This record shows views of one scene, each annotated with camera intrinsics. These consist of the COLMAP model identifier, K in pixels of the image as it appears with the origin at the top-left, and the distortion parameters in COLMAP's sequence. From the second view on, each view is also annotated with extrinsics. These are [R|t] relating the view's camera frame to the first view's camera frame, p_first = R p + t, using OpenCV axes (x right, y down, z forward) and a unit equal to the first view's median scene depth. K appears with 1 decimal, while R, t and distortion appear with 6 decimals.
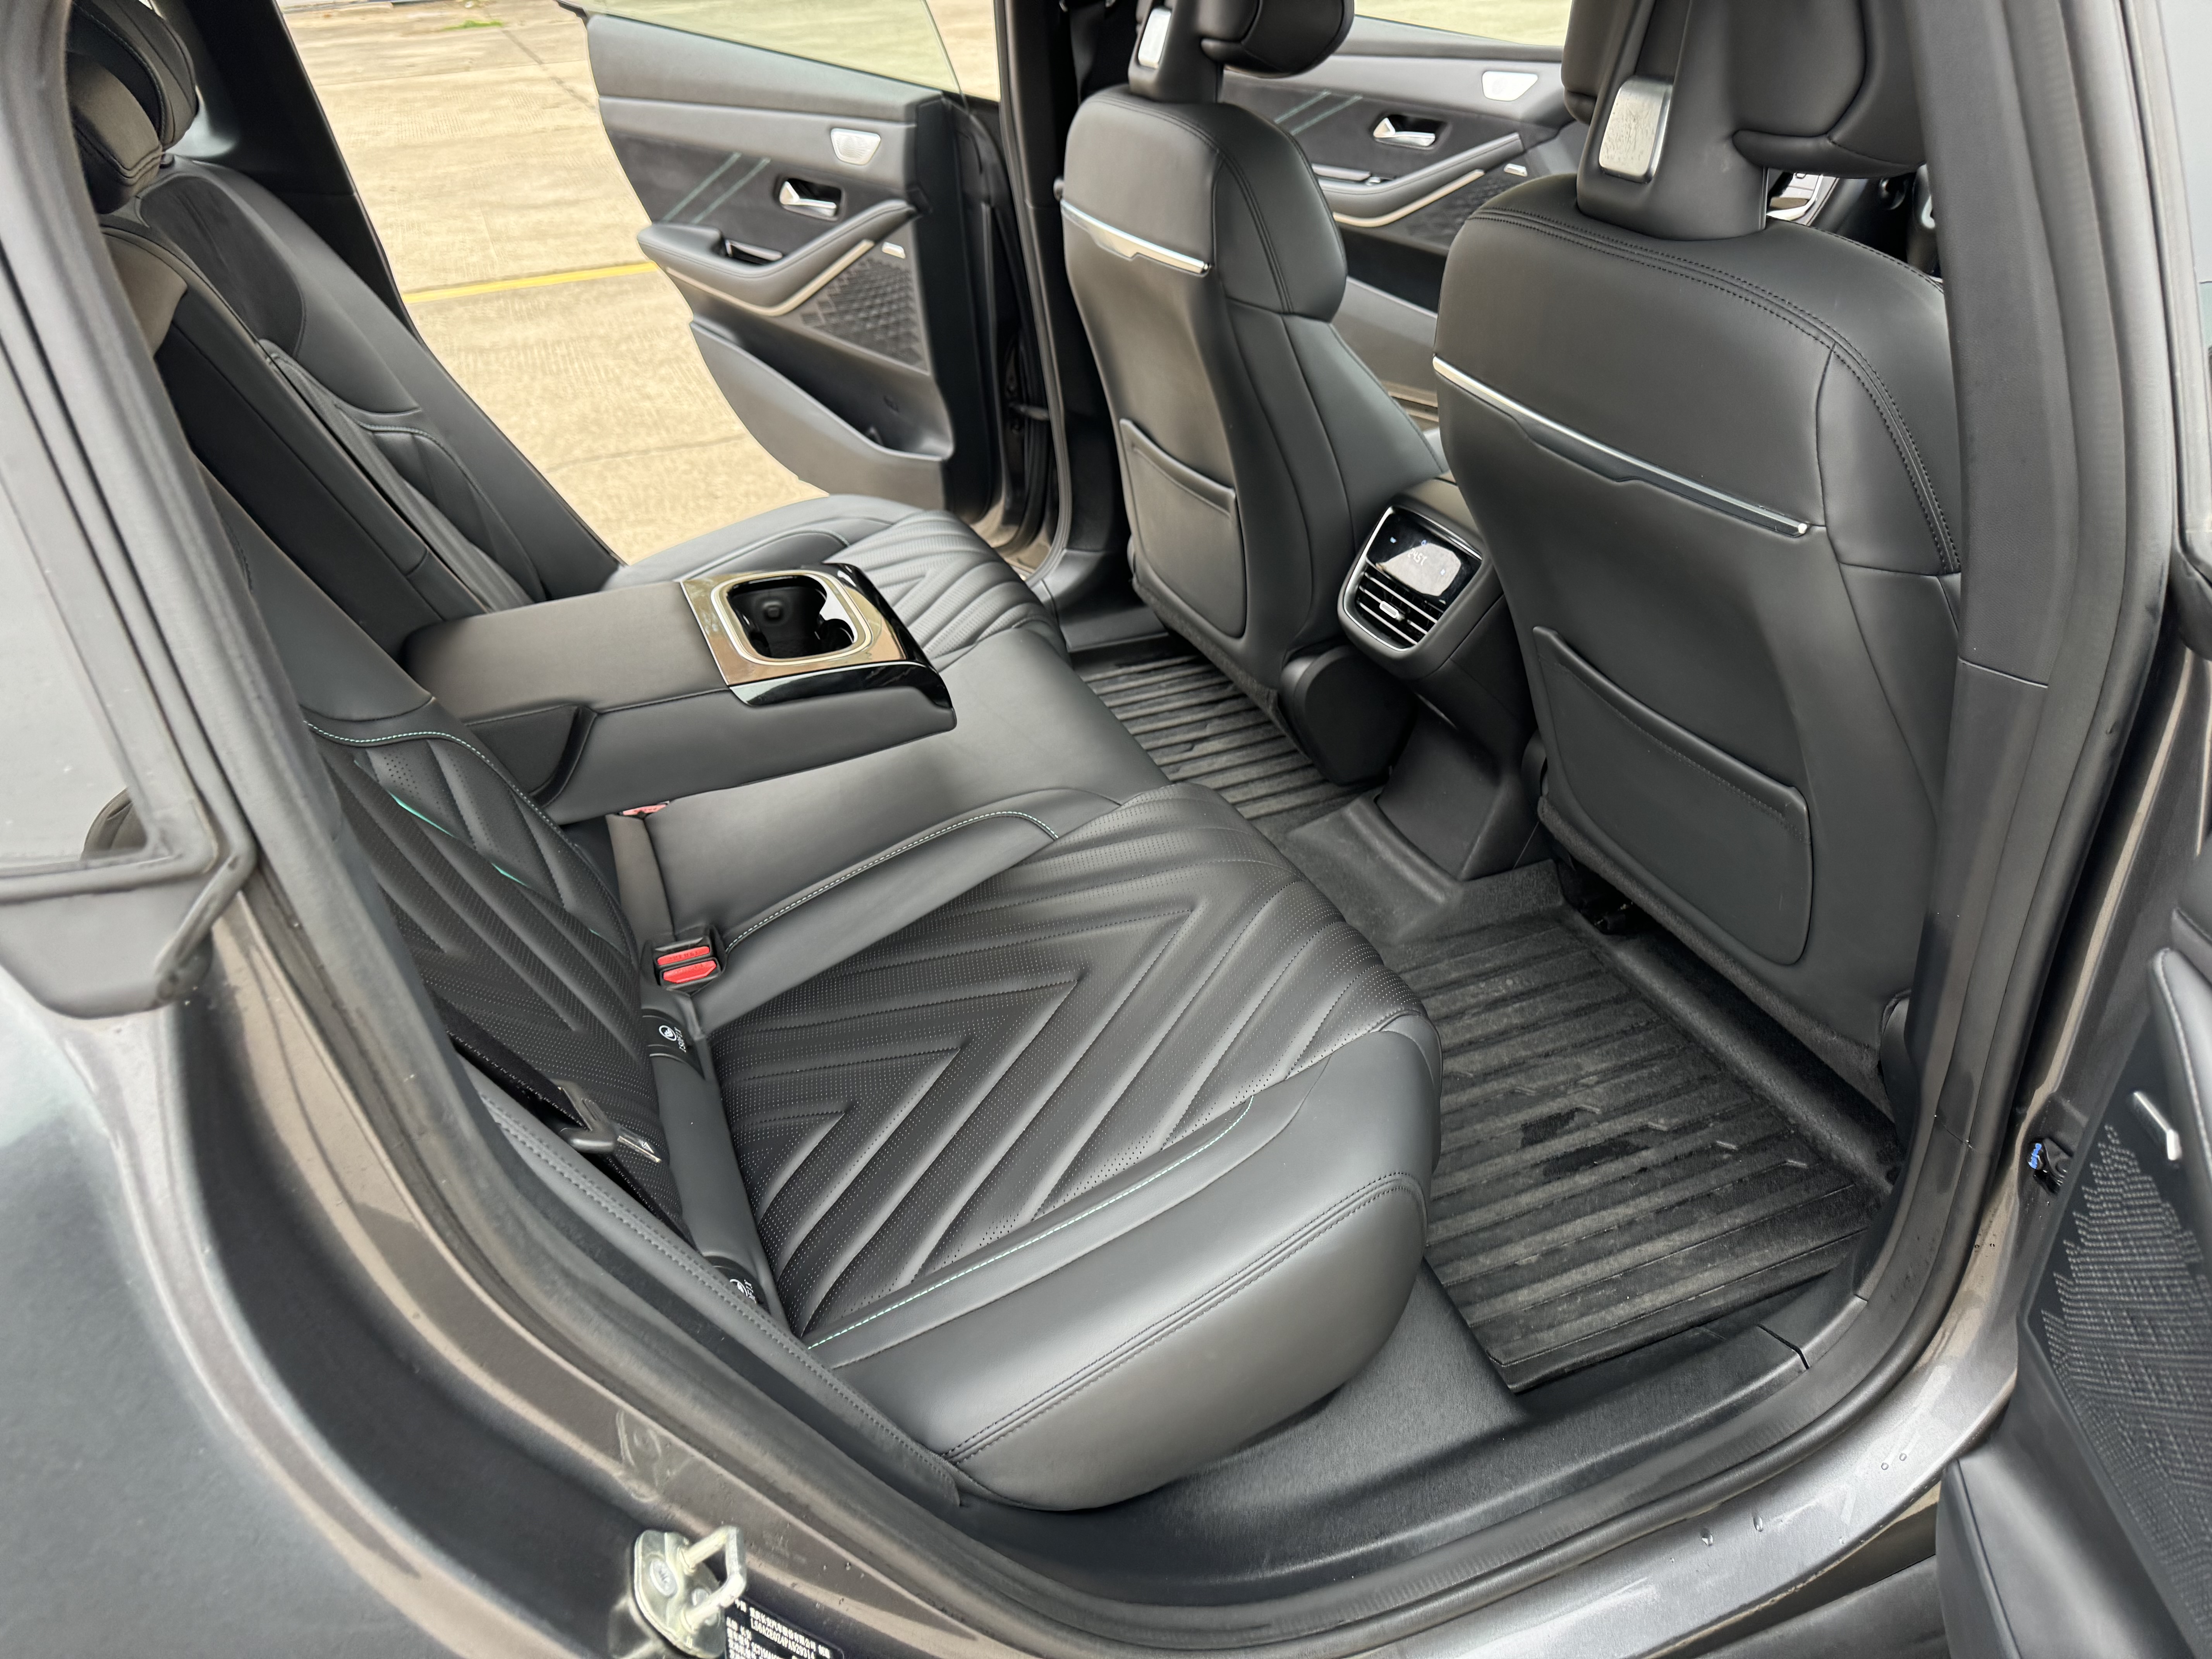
lens RADIAL K [[1541.0, 0, 1113.6], [0, 1541.0, 873.3], [0, 0, 1]] dist [0.079586, -0.112864]
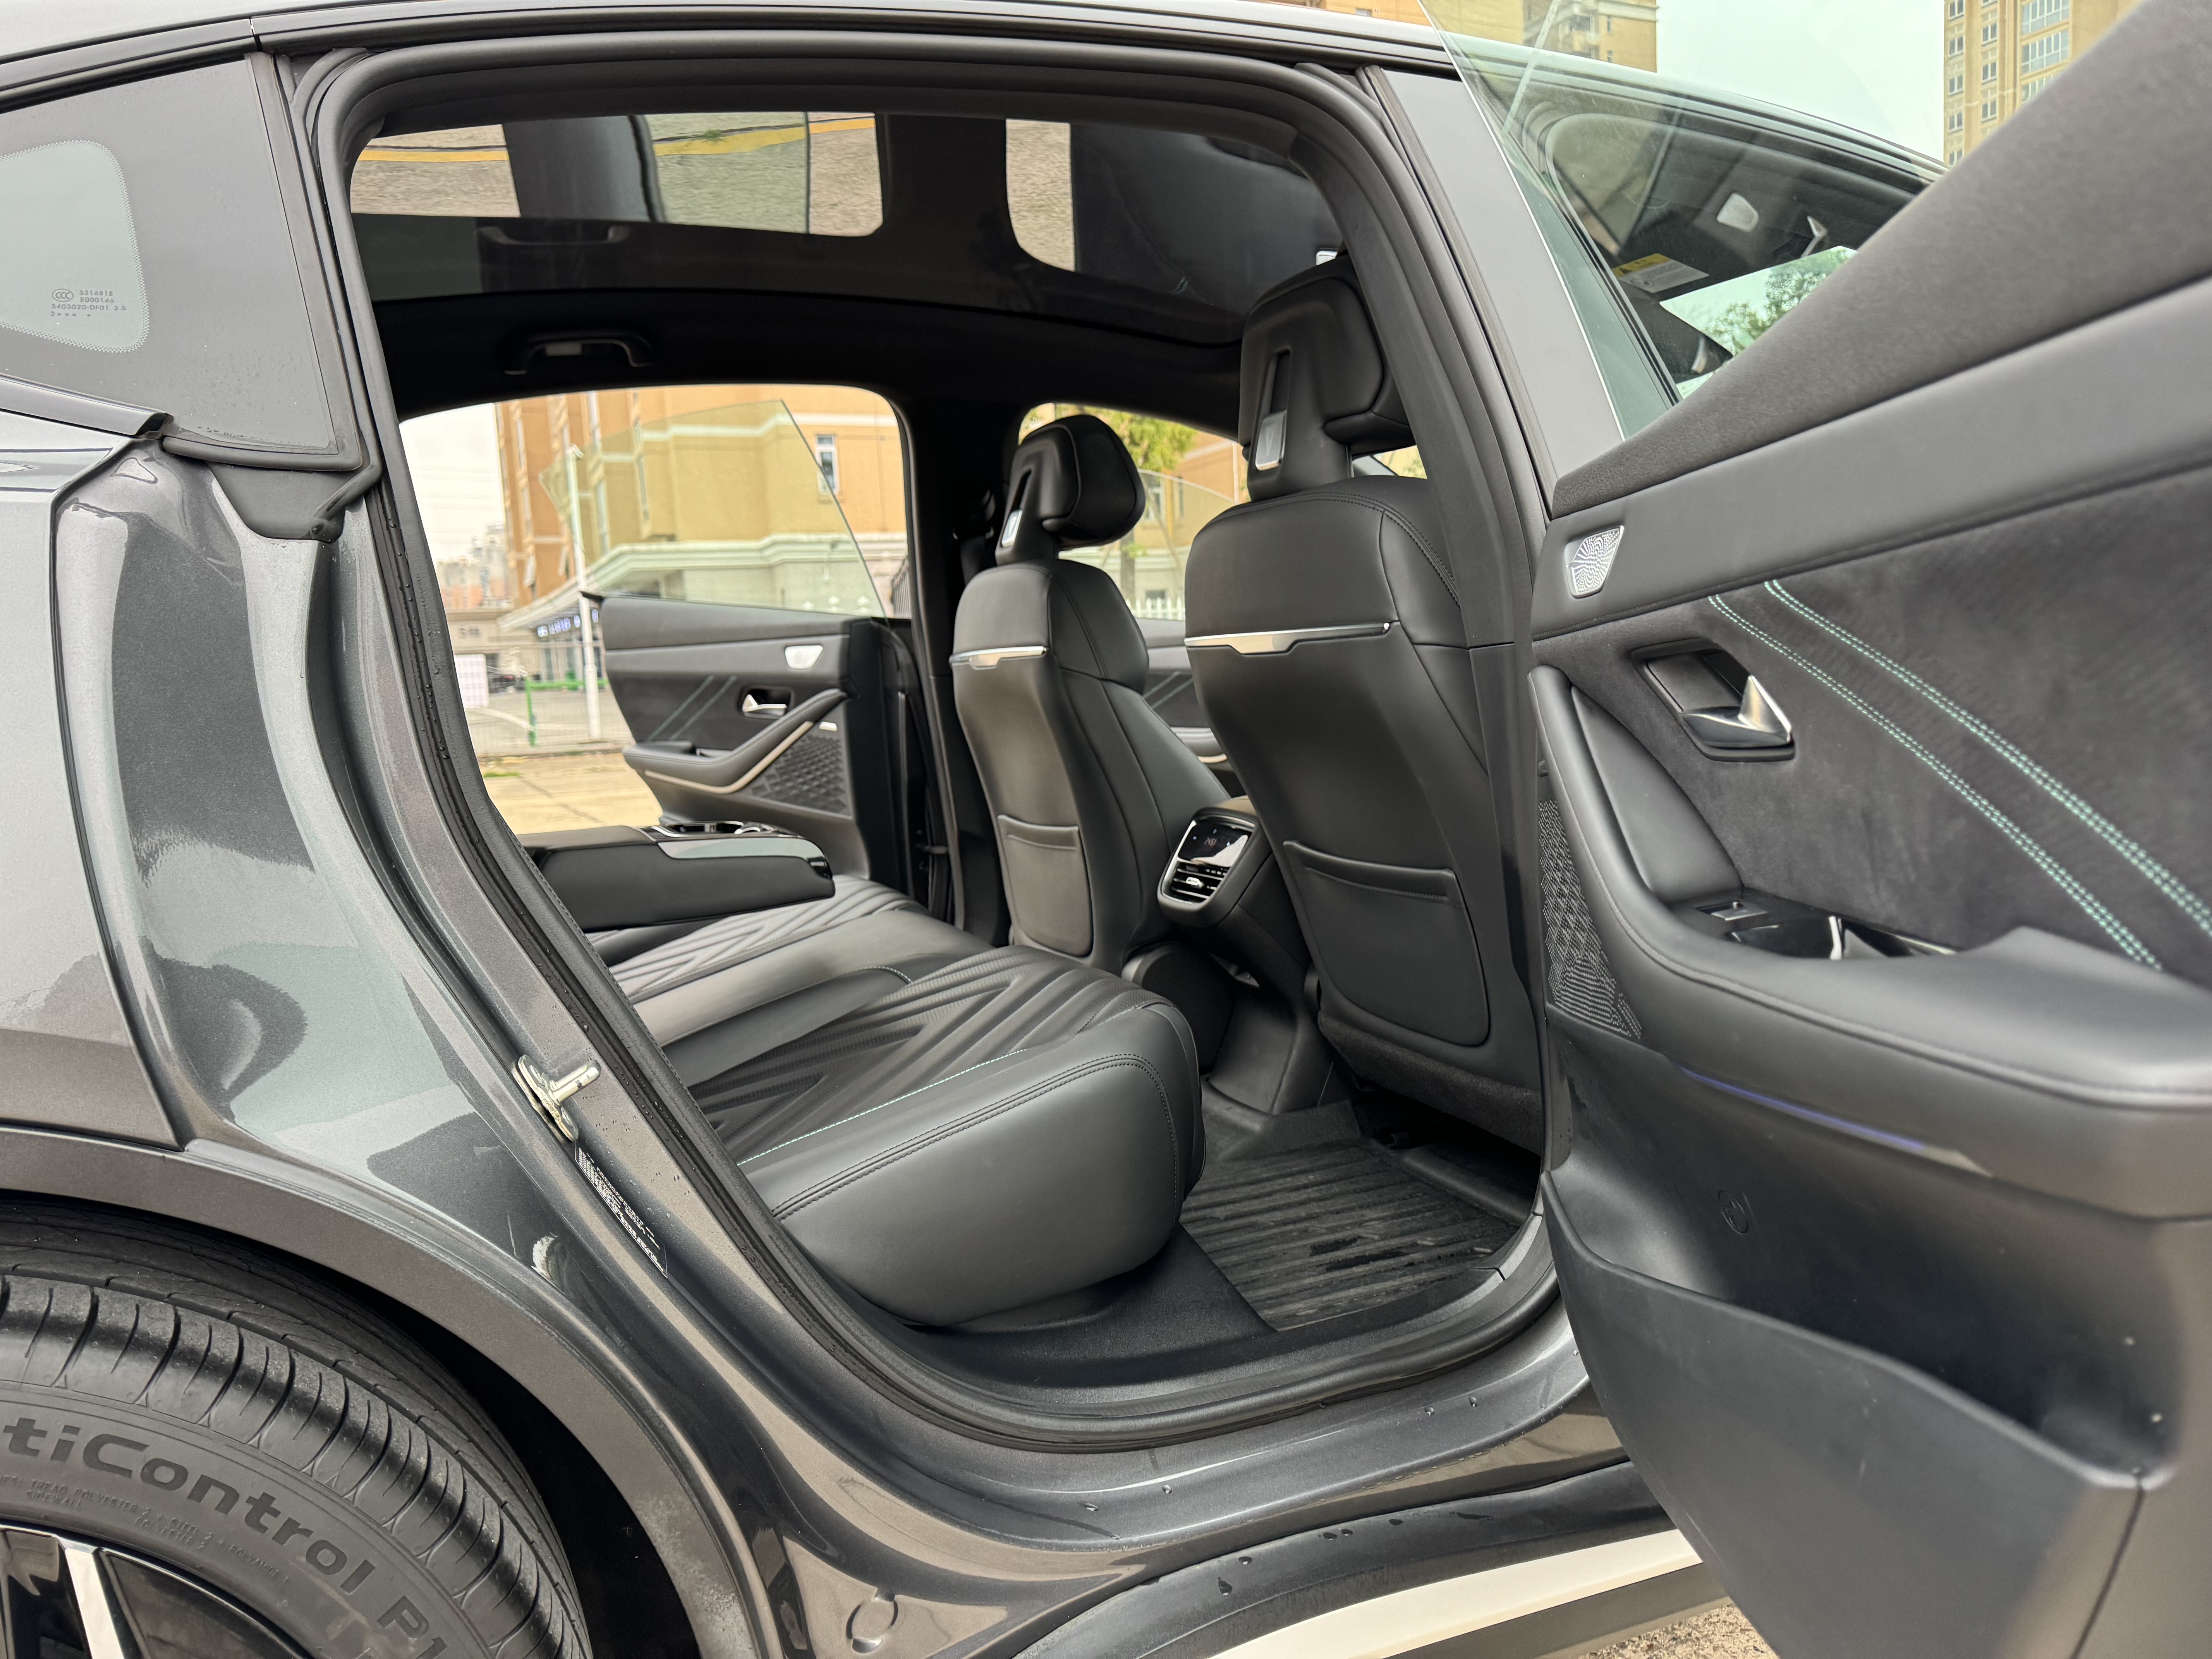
lens RADIAL K [[1506.9, 0, 1109.0], [0, 1506.9, 849.4], [0, 0, 1]] dist [0.094203, -0.136846]
pose [[0.999367, -0.005740, 0.035099, 0.062426], [0.020177, 0.904202, -0.426628, 0.312718], [-0.029288, 0.427066, 0.903746, -0.119650]]
